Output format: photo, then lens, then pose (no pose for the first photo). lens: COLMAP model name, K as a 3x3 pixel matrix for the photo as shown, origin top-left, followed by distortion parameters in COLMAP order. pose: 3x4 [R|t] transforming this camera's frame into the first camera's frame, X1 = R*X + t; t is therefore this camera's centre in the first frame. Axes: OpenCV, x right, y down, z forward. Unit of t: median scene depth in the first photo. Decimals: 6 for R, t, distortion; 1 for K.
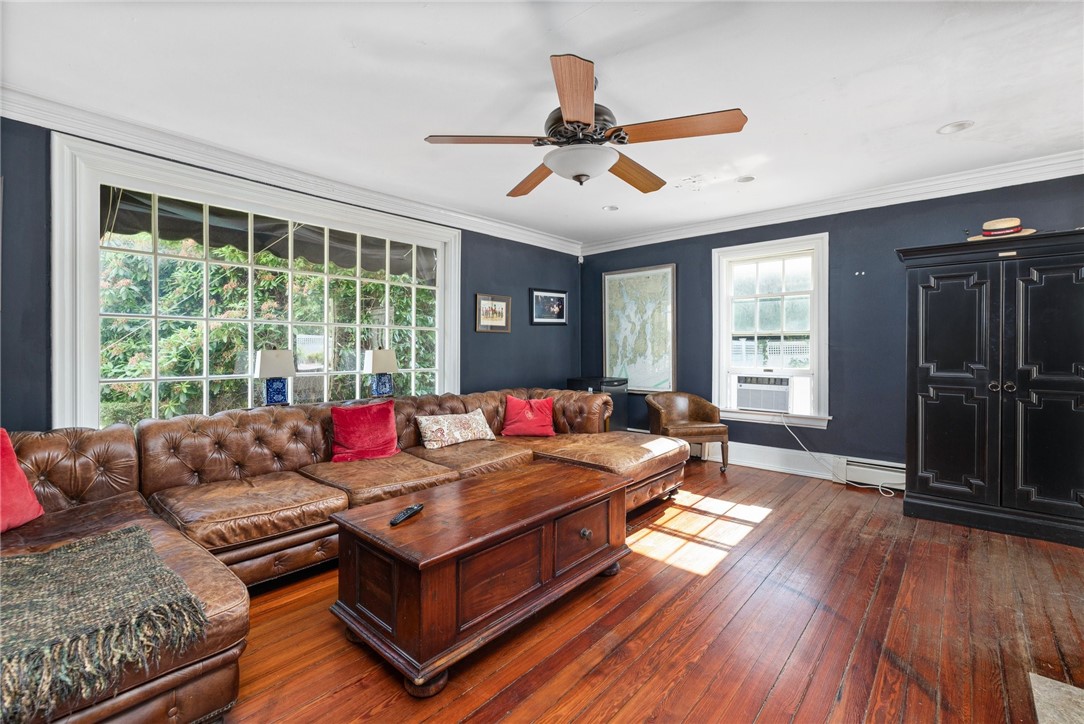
lens RADIAL K [[466.3, 0, 542.0], [0, 466.3, 356.9], [0, 0, 1]] dist [-0.005361, 0.000295]
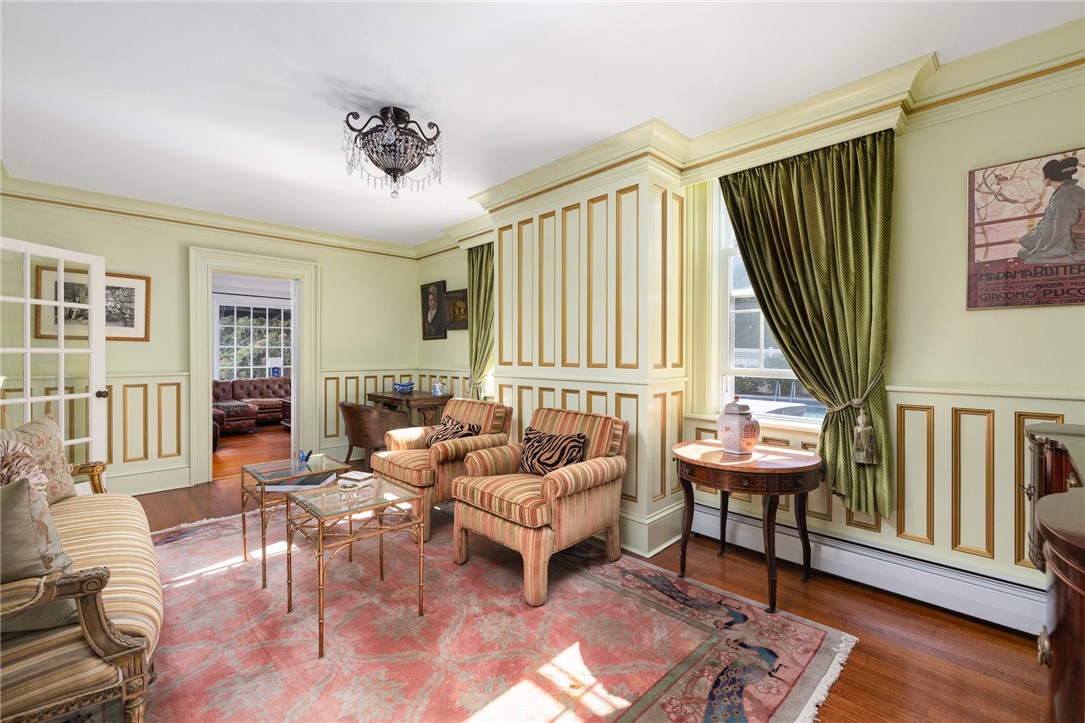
lens RADIAL K [[466.7, 0, 542.3], [0, 466.7, 356.9], [0, 0, 1]] dist [-0.005361, 0.000295]
pose [[0.997287, 0.001656, -0.073595, 1.230383], [-0.001932, 0.999991, -0.003672, -0.009261], [0.073588, 0.003804, 0.997281, -1.668702]]
